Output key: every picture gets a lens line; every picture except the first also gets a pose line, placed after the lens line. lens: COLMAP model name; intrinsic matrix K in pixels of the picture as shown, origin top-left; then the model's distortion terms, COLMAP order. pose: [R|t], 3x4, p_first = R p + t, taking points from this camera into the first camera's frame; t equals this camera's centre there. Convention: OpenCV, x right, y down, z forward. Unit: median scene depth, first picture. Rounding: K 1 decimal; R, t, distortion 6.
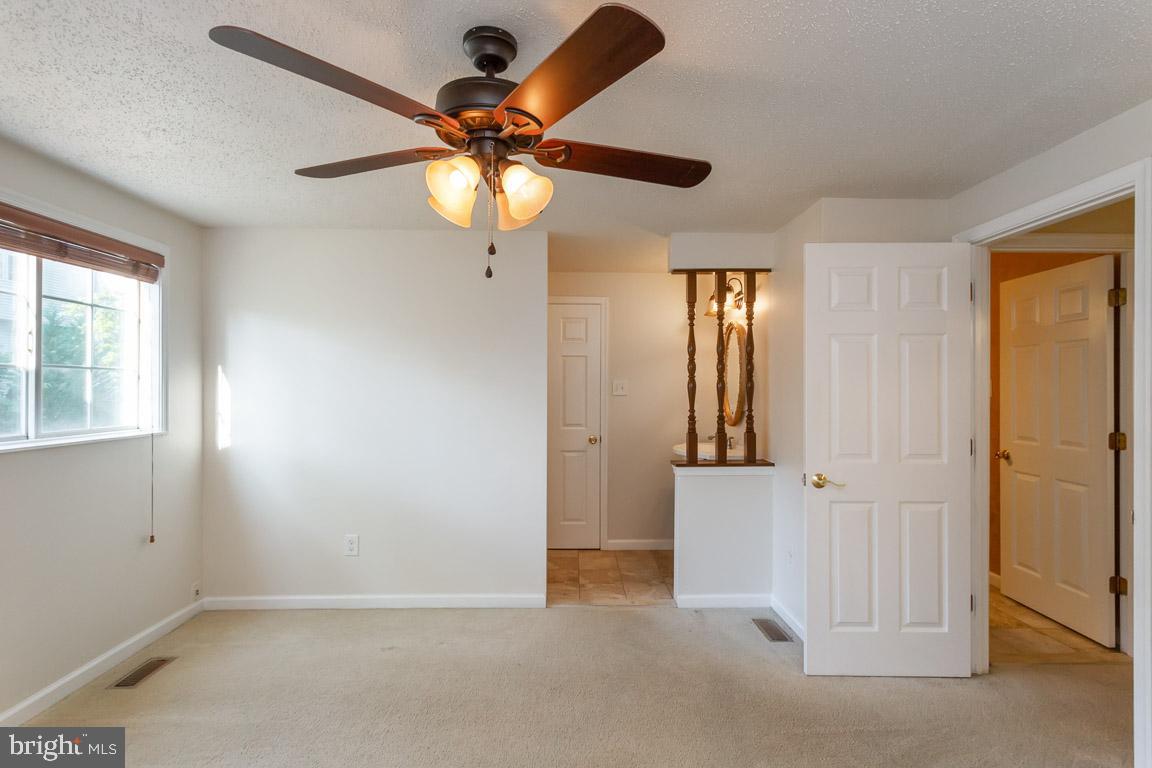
lens RADIAL K [[557.0, 0, 606.1], [0, 557.0, 387.0], [0, 0, 1]] dist [-0.000334, -0.000034]
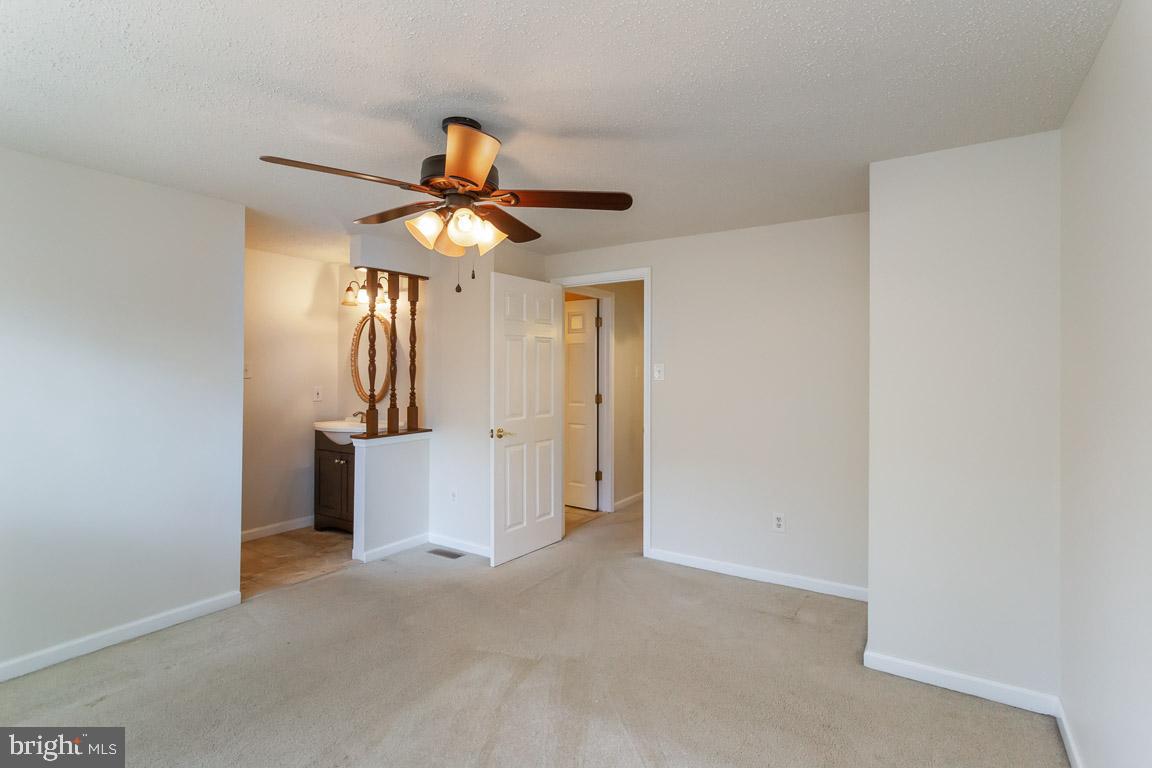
lens RADIAL K [[560.6, 0, 576.2], [0, 560.6, 371.6], [0, 0, 1]] dist [-0.001647, 0.000802]
pose [[0.562765, -0.001275, 0.826616, -0.577481], [0.000795, 0.999999, 0.001001, 0.003184], [-0.826617, 0.000093, 0.562765, -0.003963]]
